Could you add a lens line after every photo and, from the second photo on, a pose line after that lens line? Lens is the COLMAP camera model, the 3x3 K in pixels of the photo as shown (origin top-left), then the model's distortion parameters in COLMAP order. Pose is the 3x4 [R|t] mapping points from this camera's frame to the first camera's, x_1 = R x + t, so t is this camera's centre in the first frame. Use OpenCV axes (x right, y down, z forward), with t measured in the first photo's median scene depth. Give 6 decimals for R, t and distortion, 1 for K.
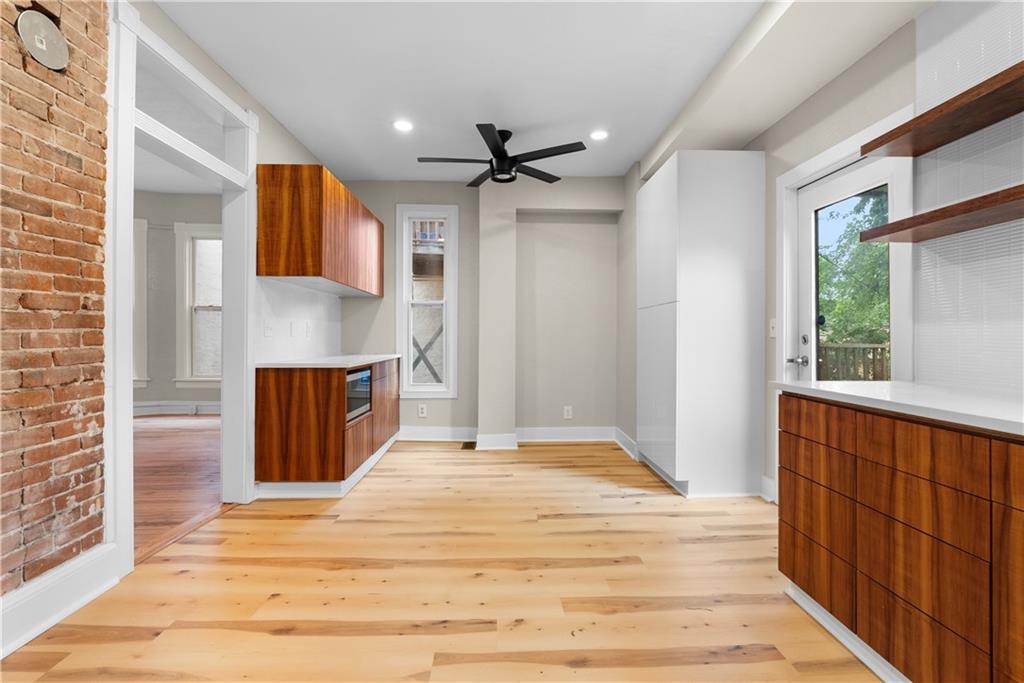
lens RADIAL K [[455.3, 0, 513.3], [0, 455.3, 338.5], [0, 0, 1]] dist [-0.010636, 0.000910]
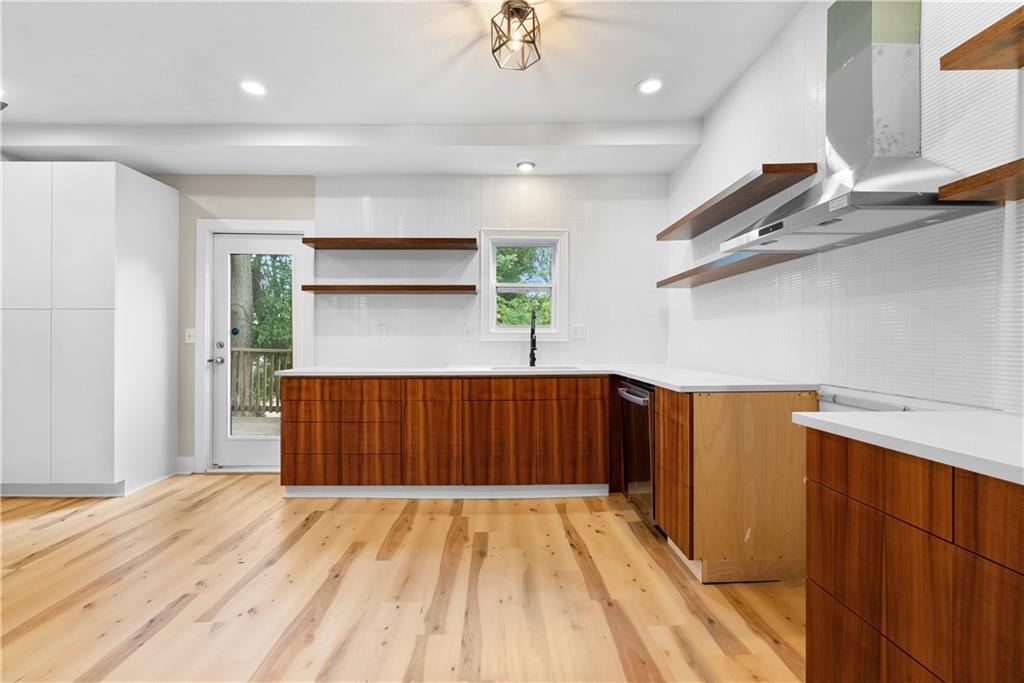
lens RADIAL K [[455.3, 0, 513.3], [0, 455.3, 338.5], [0, 0, 1]] dist [-0.010636, 0.000910]
pose [[0.009862, 0.000248, 0.999951, -1.245194], [0.002336, 0.999997, -0.000271, -0.024669], [-0.999949, 0.002339, 0.009862, 0.162931]]
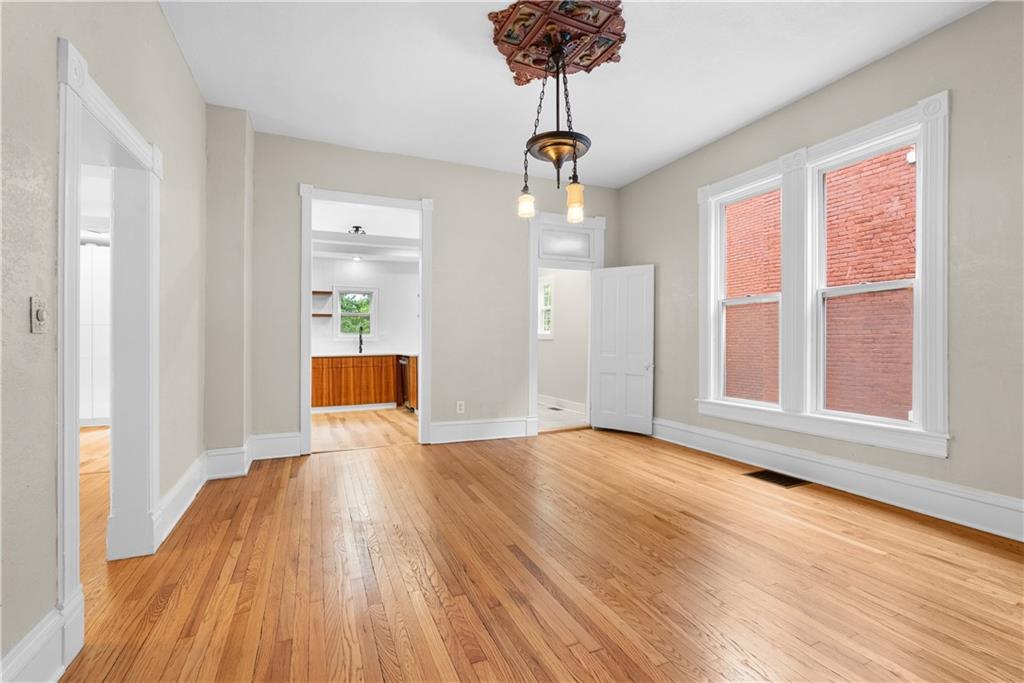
lens RADIAL K [[455.3, 0, 513.3], [0, 455.3, 338.5], [0, 0, 1]] dist [-0.010636, 0.000910]
pose [[-0.374148, 0.001861, 0.927367, -3.943264], [0.006823, 0.999976, 0.000746, -0.028217], [-0.927344, 0.006607, -0.374152, 0.385544]]
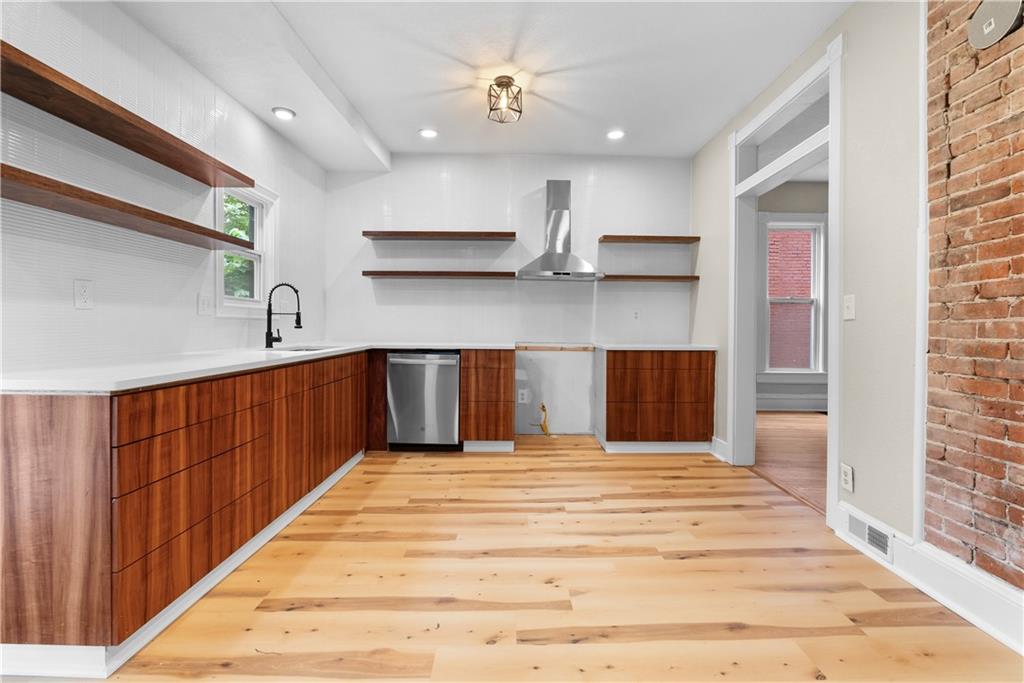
lens RADIAL K [[455.3, 0, 513.3], [0, 455.3, 338.5], [0, 0, 1]] dist [-0.010636, 0.000910]
pose [[-0.999414, -0.012689, 0.031800, -0.053661], [-0.011812, 0.999549, 0.027615, 0.007614], [-0.032137, 0.027223, -0.999113, 1.973416]]
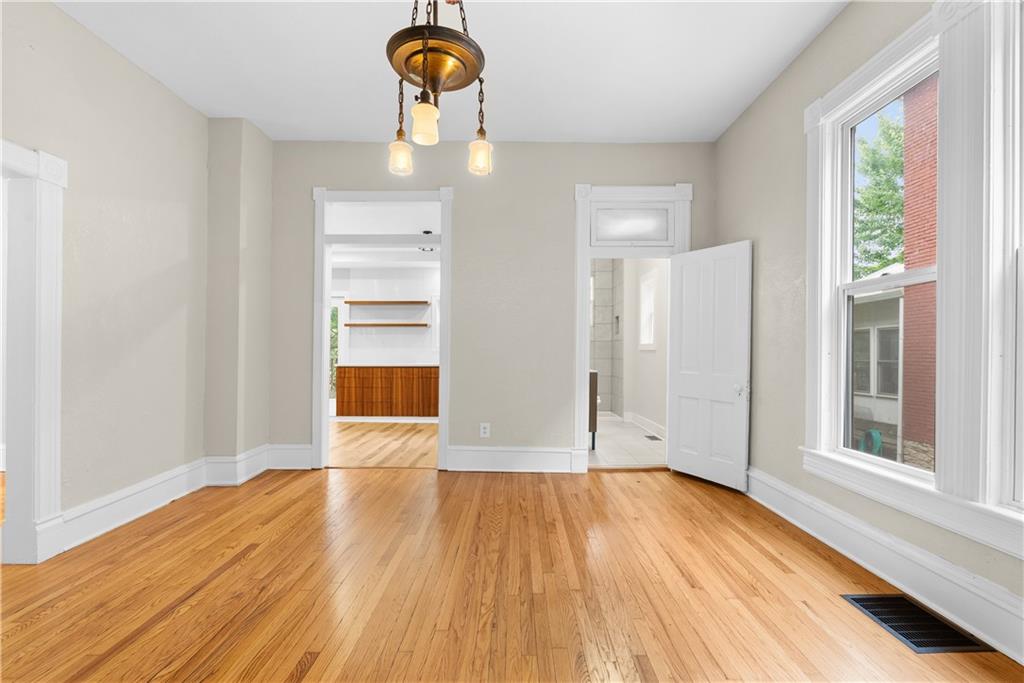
lens RADIAL K [[455.5, 0, 512.6], [0, 455.5, 348.4], [0, 0, 1]] dist [-0.008016, 0.000474]
pose [[0.032622, 0.002304, 0.999465, -3.557540], [0.002336, 0.999994, -0.002382, -0.022803], [-0.999465, 0.002412, 0.032617, -0.628713]]
